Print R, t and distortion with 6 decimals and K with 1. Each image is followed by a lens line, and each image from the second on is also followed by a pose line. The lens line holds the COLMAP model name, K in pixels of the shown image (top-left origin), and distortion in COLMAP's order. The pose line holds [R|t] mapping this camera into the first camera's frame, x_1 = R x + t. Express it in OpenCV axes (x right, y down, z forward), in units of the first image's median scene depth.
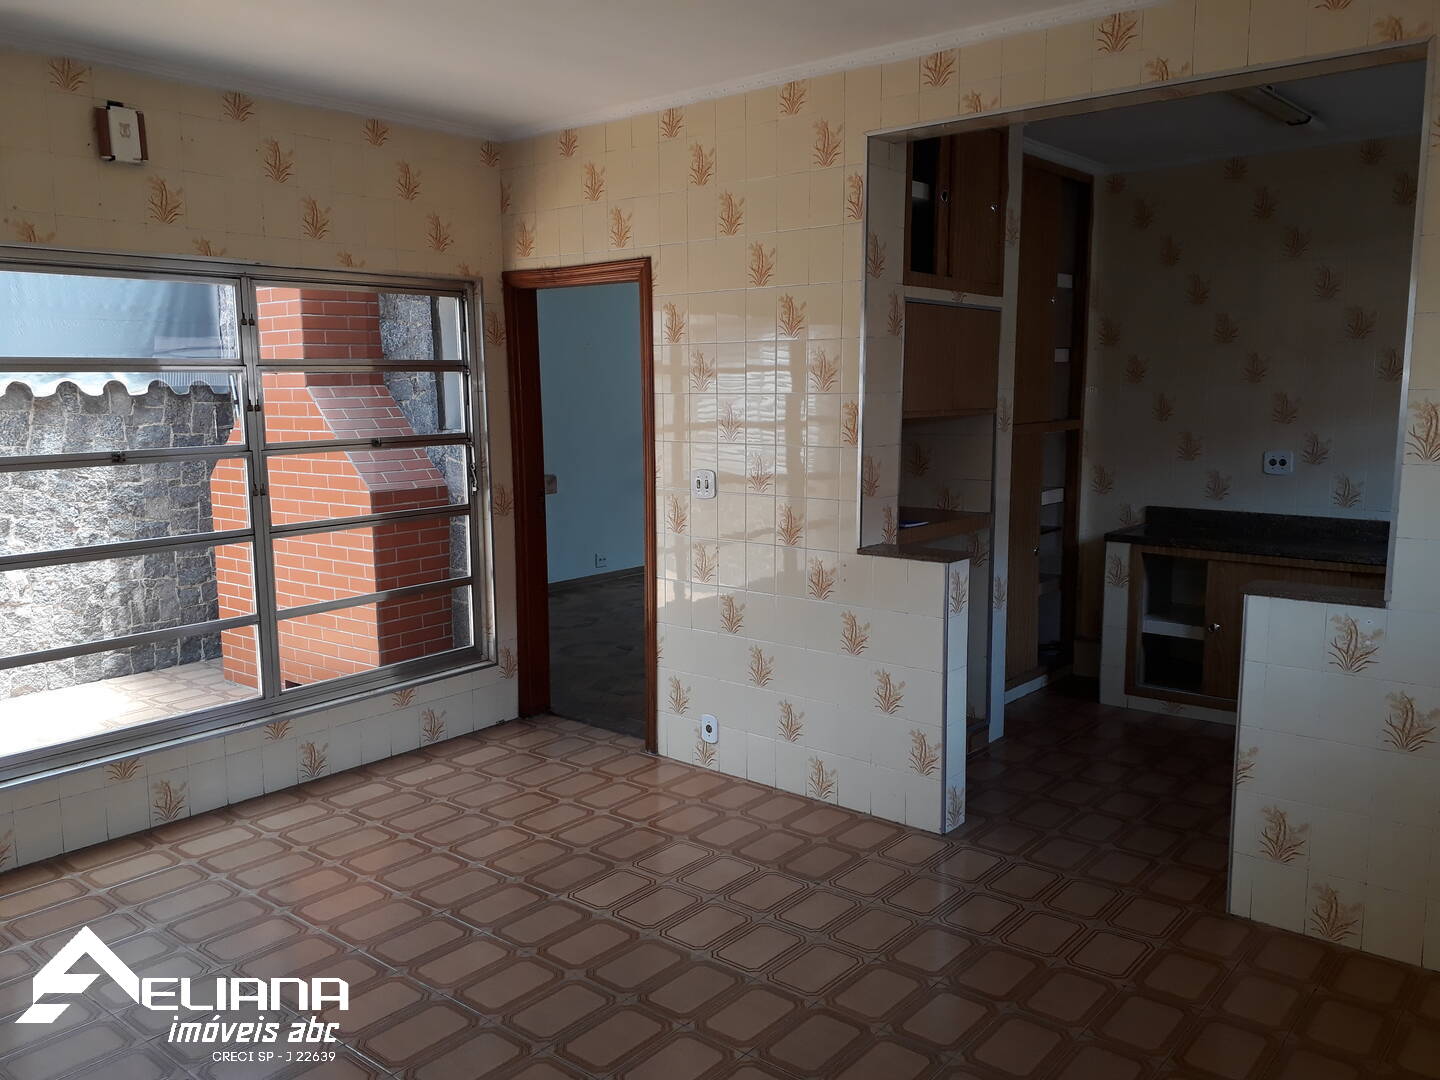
lens RADIAL K [[1126.3, 0, 712.2], [0, 1126.3, 544.1], [0, 0, 1]] dist [0.025876, -0.015184]
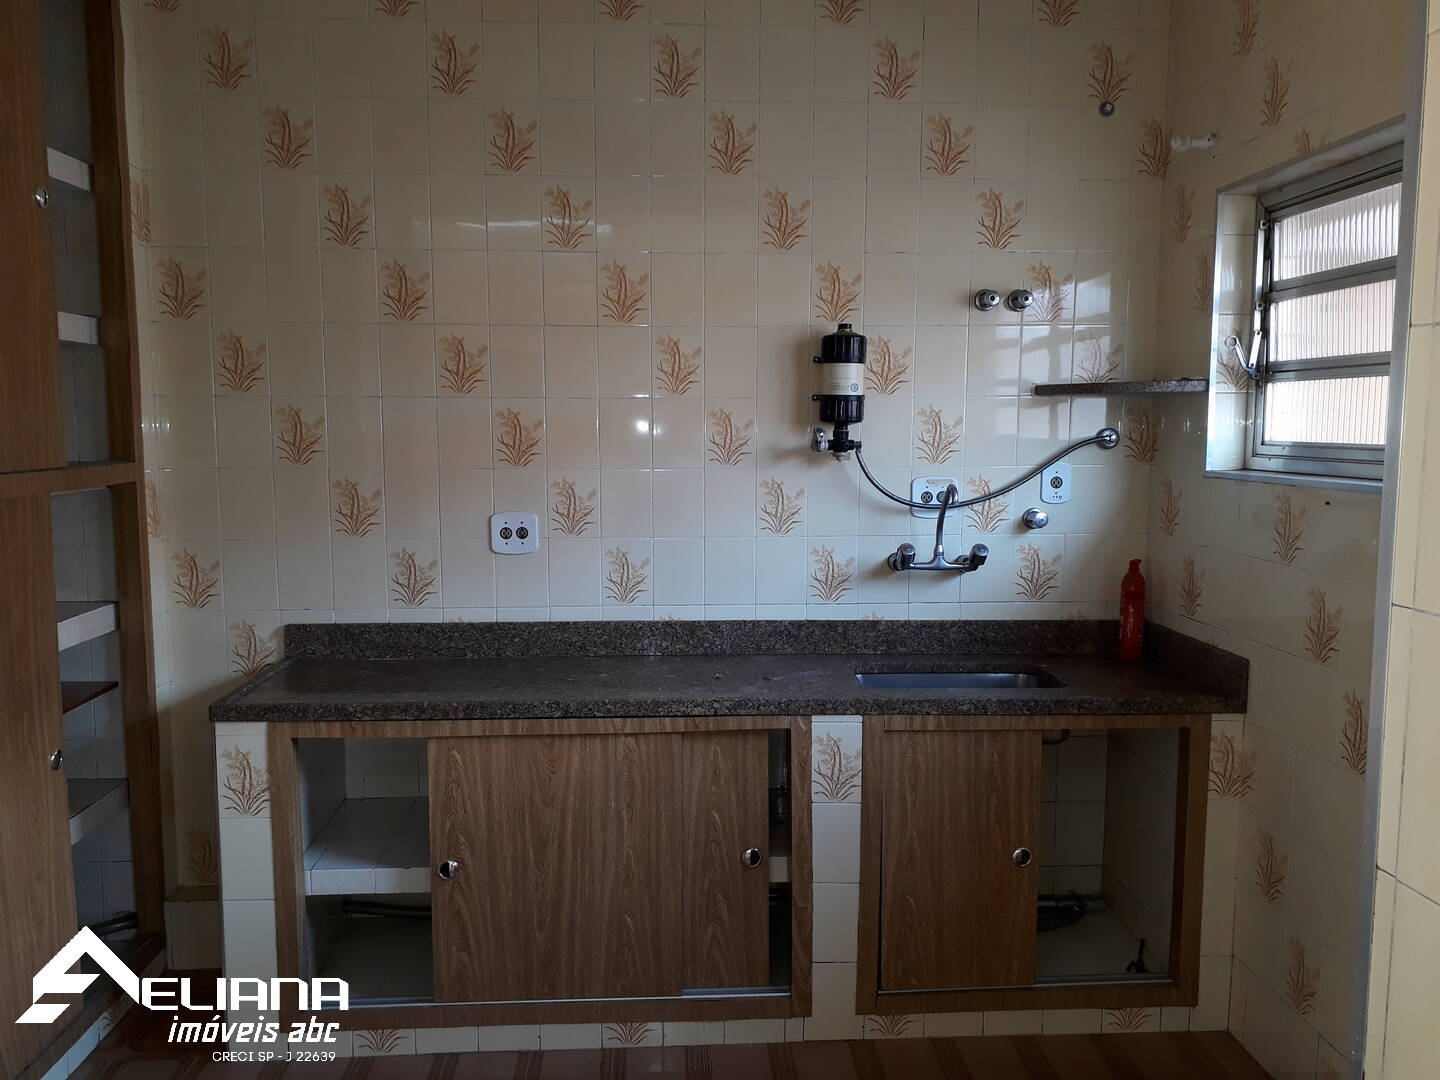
lens RADIAL K [[1126.3, 0, 713.9], [0, 1126.3, 548.5], [0, 0, 1]] dist [0.025876, -0.015184]
pose [[0.726217, -0.066096, 0.684281, 0.180233], [0.095208, 0.995445, -0.004891, -0.049937], [-0.680841, 0.068701, 0.729202, 0.503166]]
